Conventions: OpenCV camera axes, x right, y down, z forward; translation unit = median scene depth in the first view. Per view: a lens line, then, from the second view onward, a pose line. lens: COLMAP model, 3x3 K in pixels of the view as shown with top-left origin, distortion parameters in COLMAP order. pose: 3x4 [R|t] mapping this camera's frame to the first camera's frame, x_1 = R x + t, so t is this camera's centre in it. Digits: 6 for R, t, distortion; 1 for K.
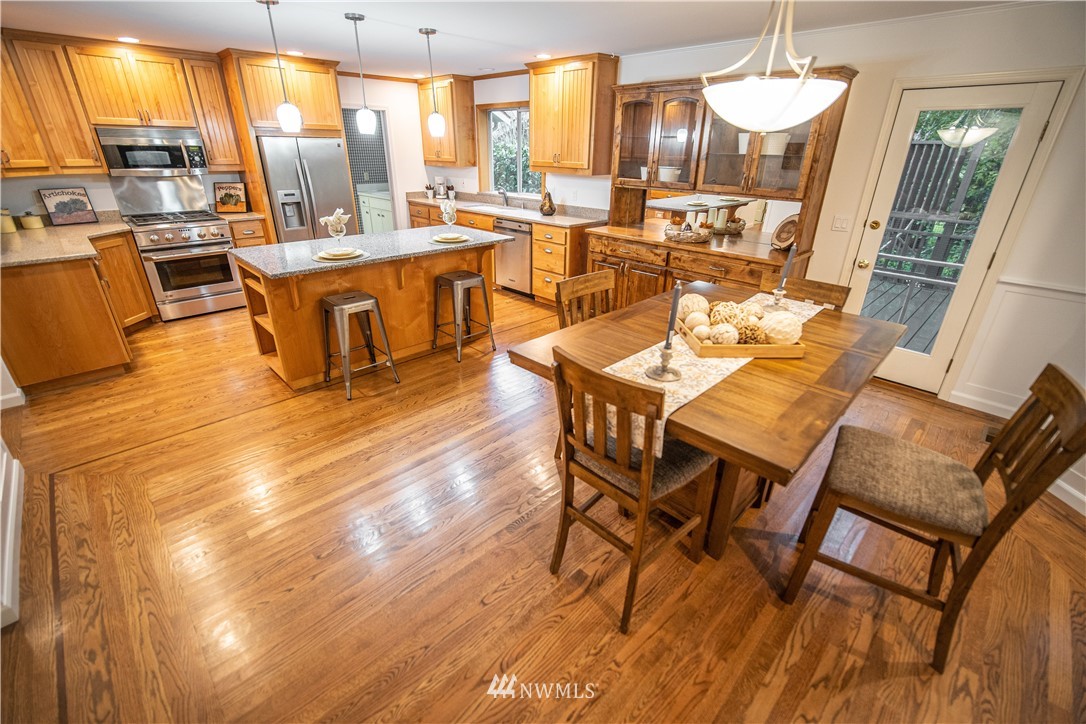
lens RADIAL K [[471.8, 0, 541.9], [0, 471.8, 361.4], [0, 0, 1]] dist [-0.008346, 0.001236]
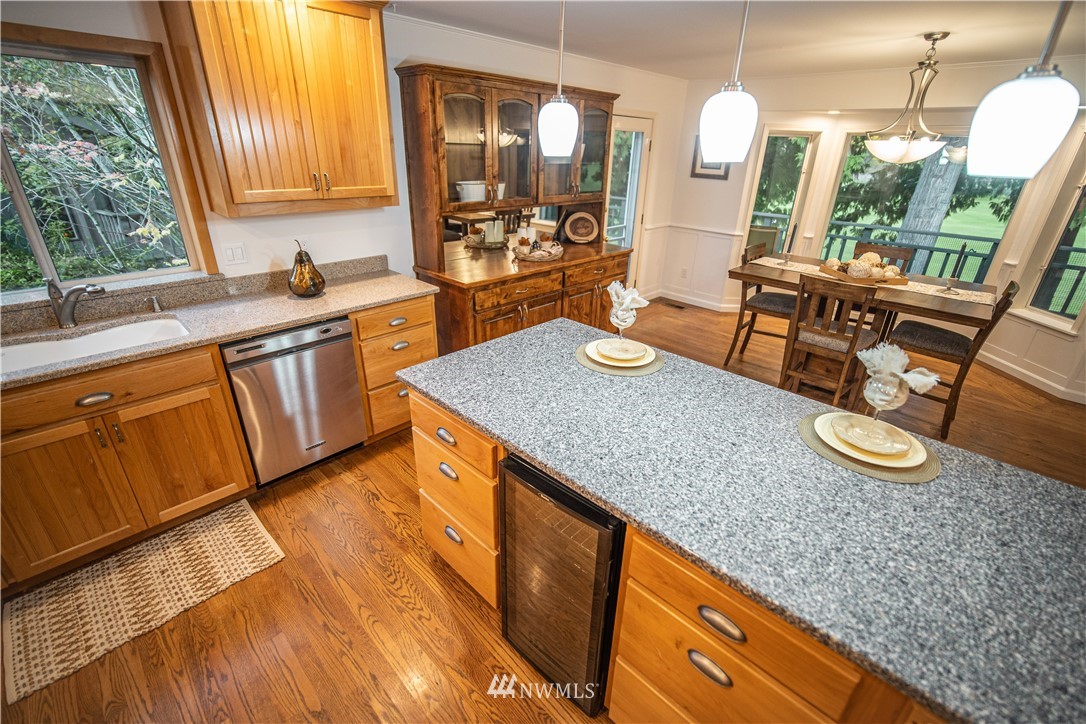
lens RADIAL K [[471.8, 0, 541.6], [0, 471.8, 360.6], [0, 0, 1]] dist [-0.008346, 0.001236]
pose [[-0.026153, -0.423166, 0.905674, -0.417503], [0.392110, 0.829037, 0.398681, -0.311753], [-0.919547, 0.365550, 0.144246, 0.639170]]
